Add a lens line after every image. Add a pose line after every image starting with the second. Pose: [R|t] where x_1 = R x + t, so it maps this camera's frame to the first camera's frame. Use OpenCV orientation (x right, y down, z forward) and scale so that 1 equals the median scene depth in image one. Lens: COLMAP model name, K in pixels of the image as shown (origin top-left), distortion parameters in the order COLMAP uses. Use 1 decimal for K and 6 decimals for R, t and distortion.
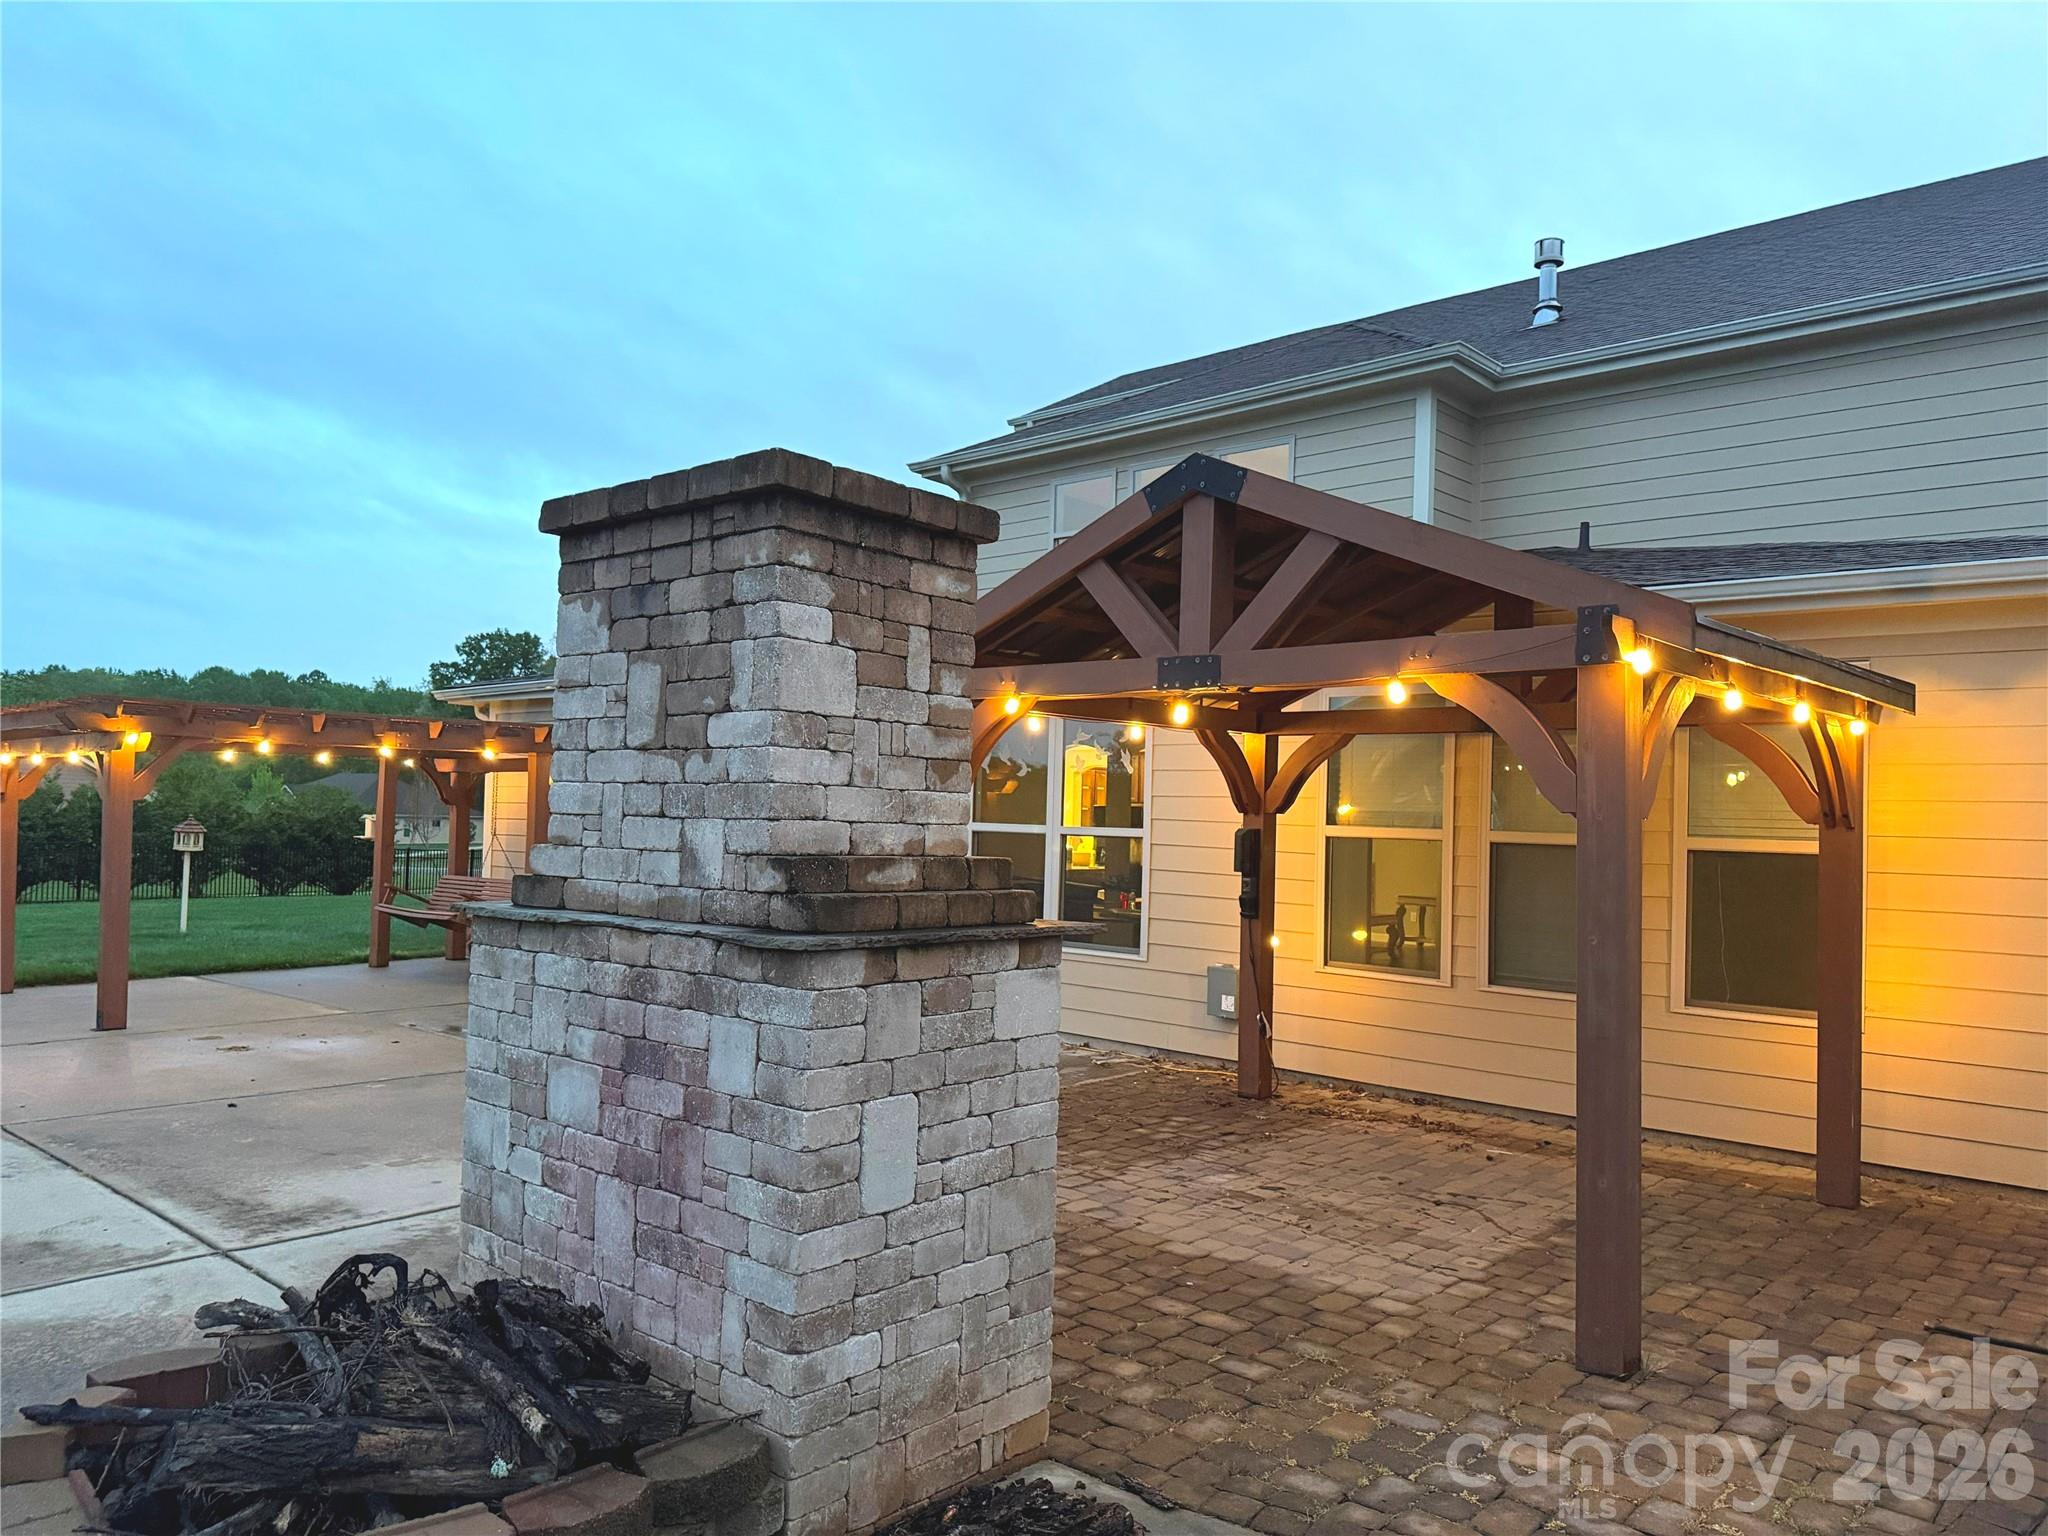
lens RADIAL K [[1429.1, 0, 1024.0], [0, 1429.1, 768.0], [0, 0, 1]] dist [0.108003, -0.146101]
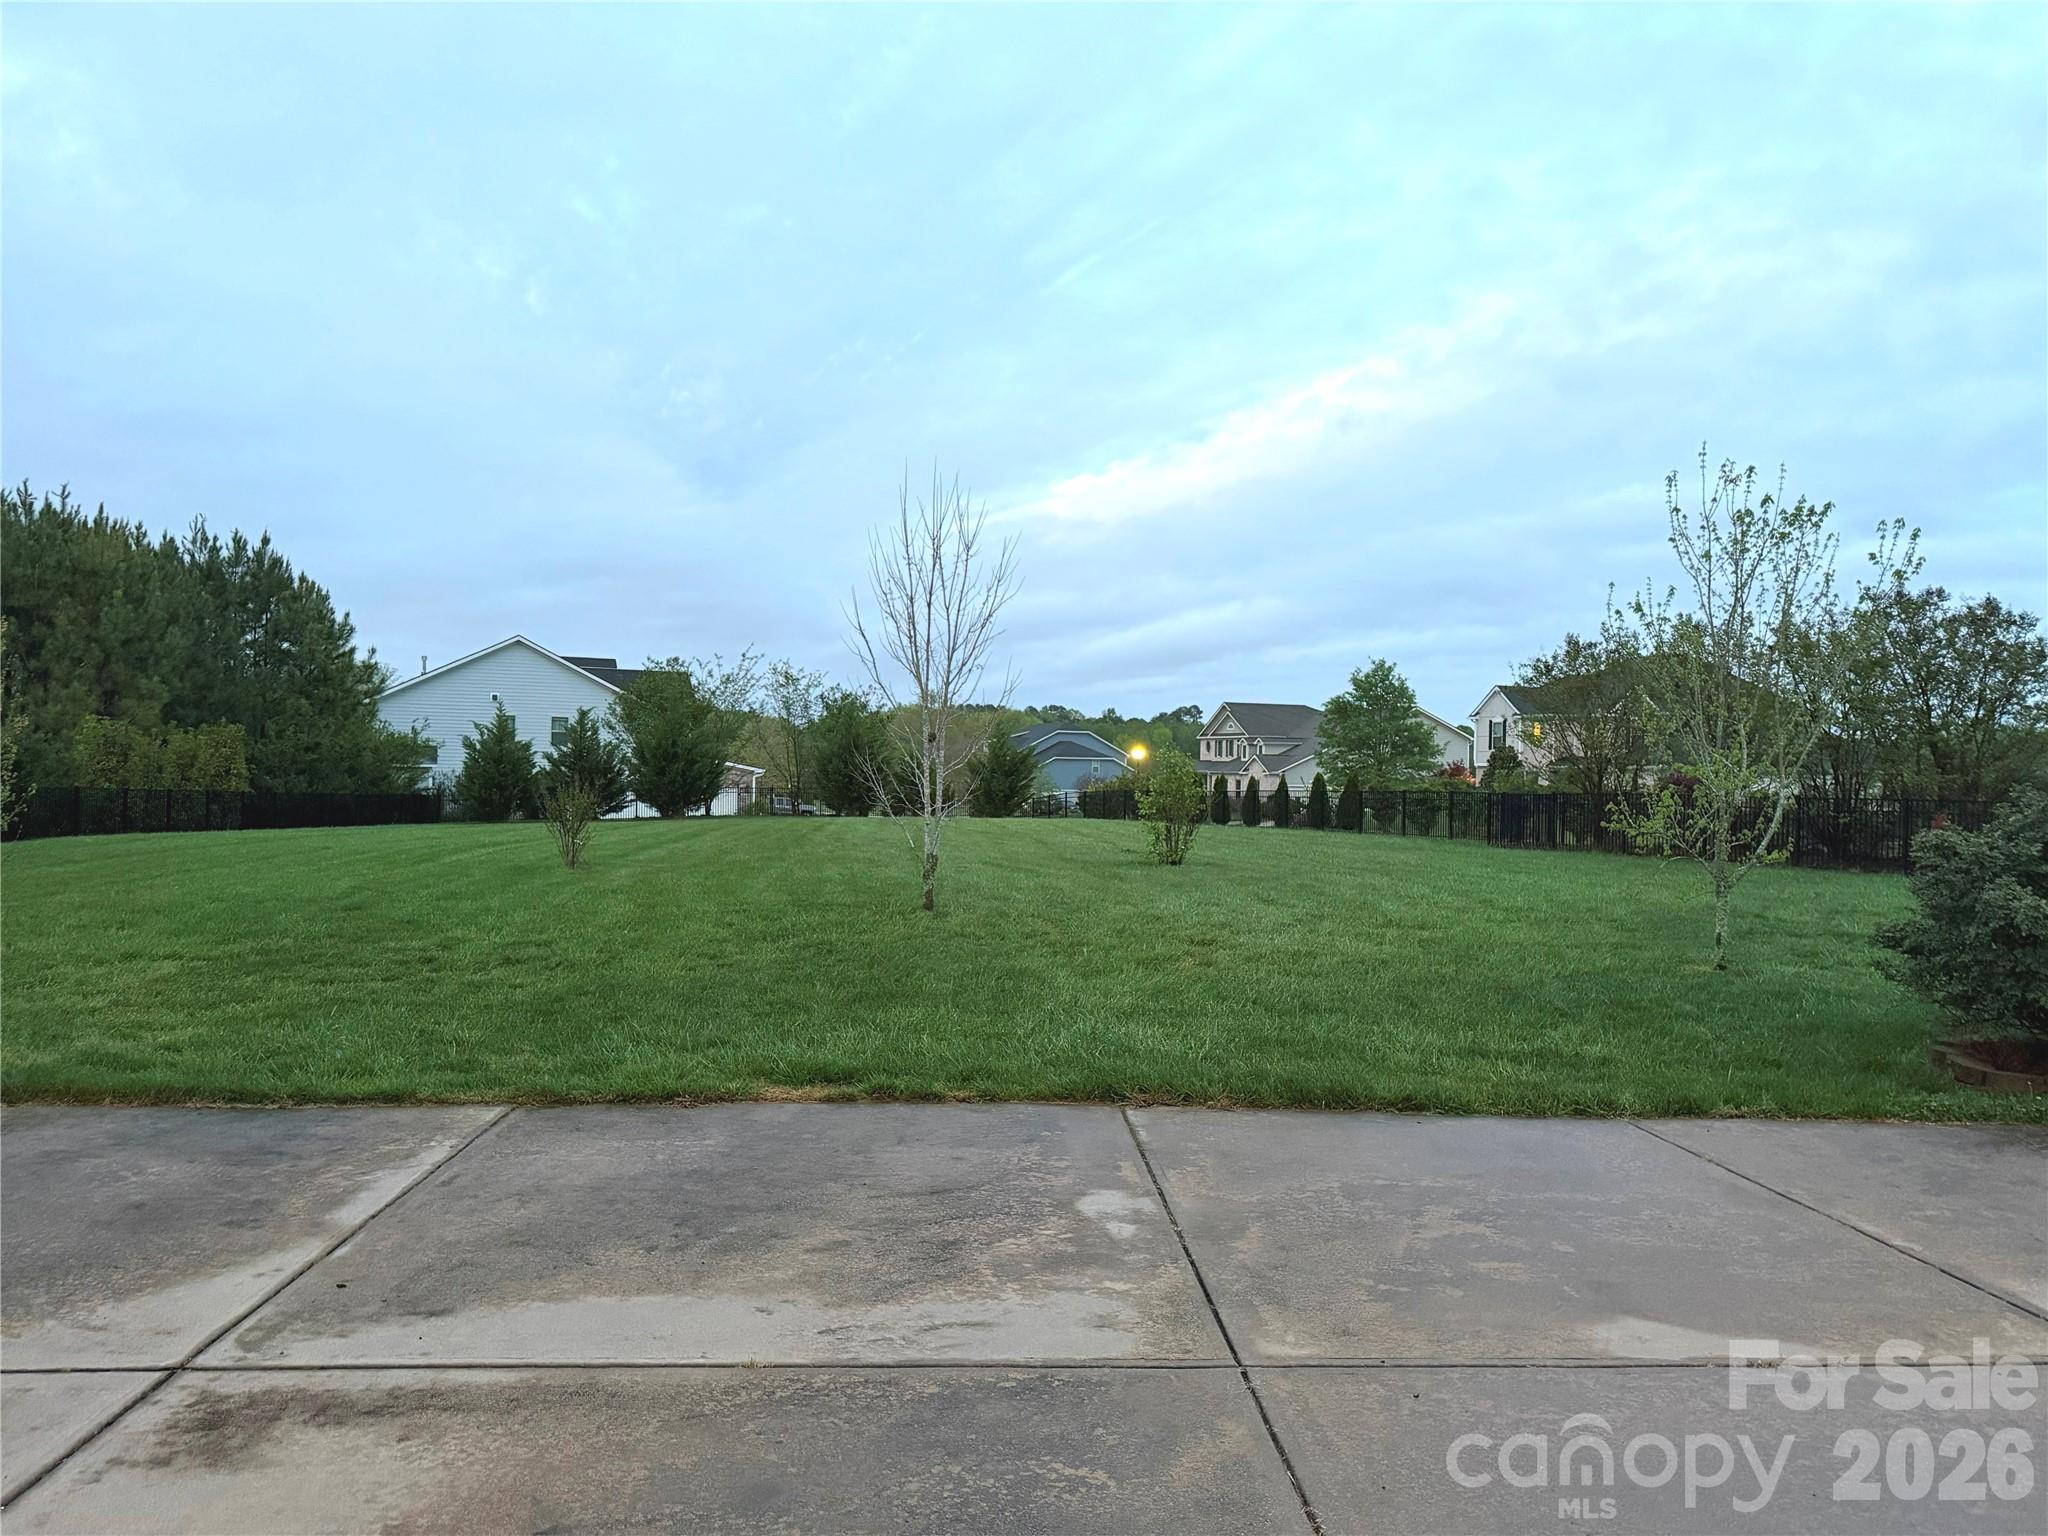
lens RADIAL K [[1462.8, 0, 965.7], [0, 1462.8, 766.6], [0, 0, 1]] dist [0.029337, -0.000602]
pose [[-0.720879, -0.040208, -0.691894, -0.296137], [-0.013653, 0.998946, -0.043826, 0.043480], [0.692927, -0.022147, -0.720668, 1.856656]]
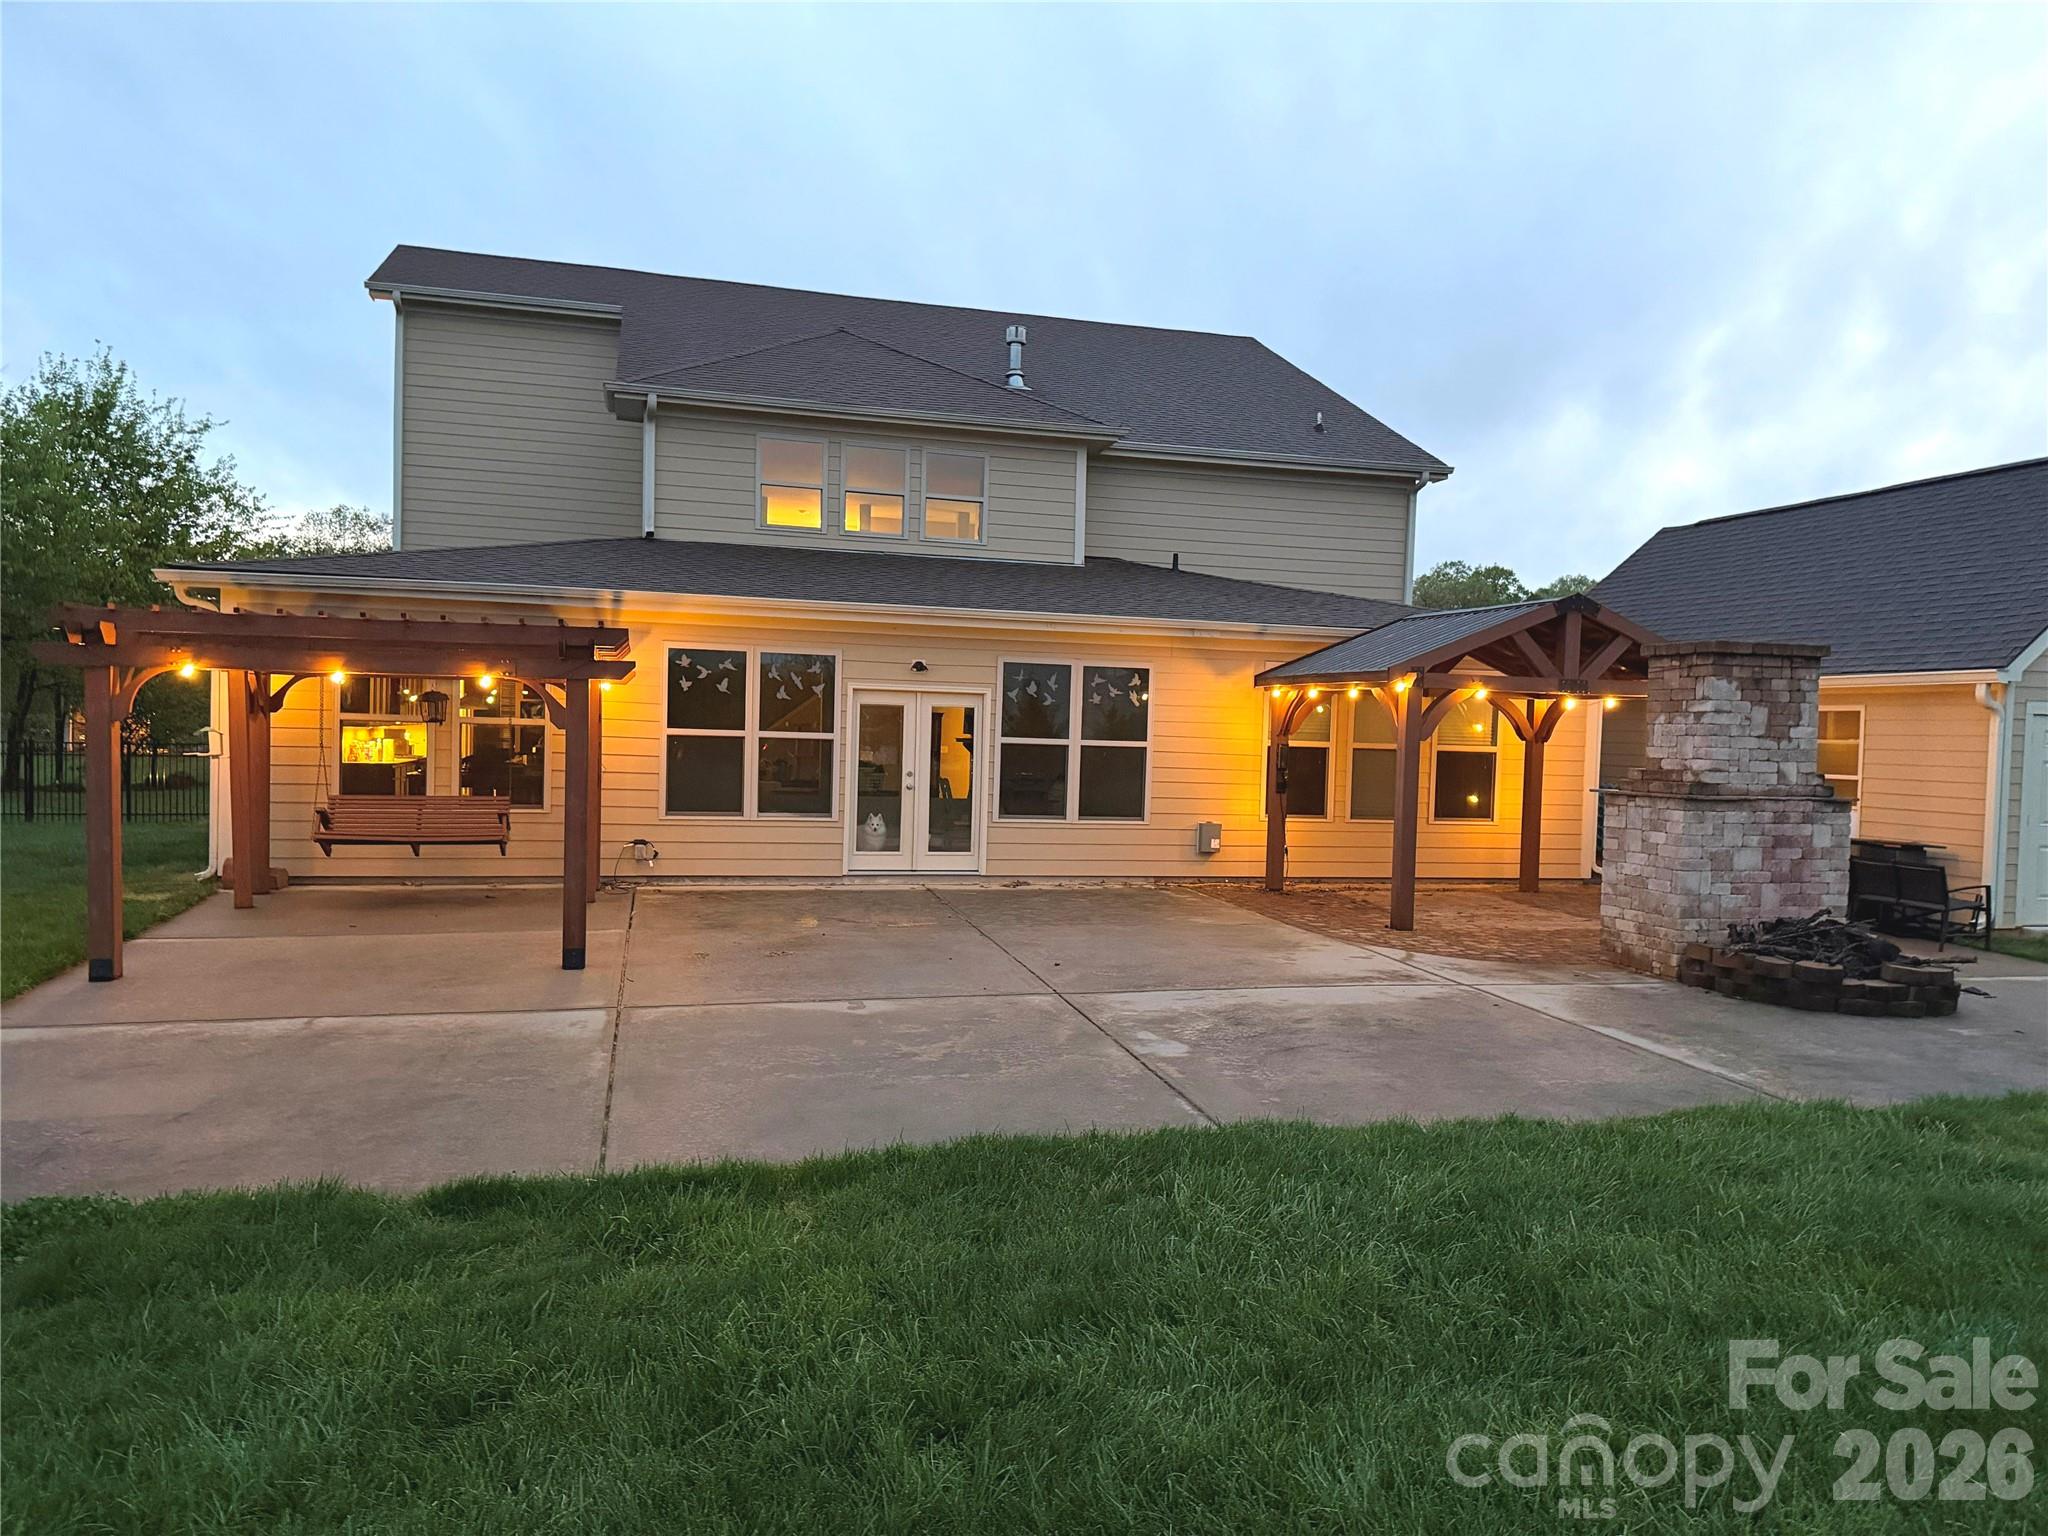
lens RADIAL K [[1429.1, 0, 1024.0], [0, 1429.1, 768.0], [0, 0, 1]] dist [0.108003, -0.146101]
pose [[0.558196, -0.036441, 0.828908, -2.474990], [-0.041855, 0.996526, 0.071995, -0.070702], [-0.828653, -0.074881, 0.554732, 0.435168]]
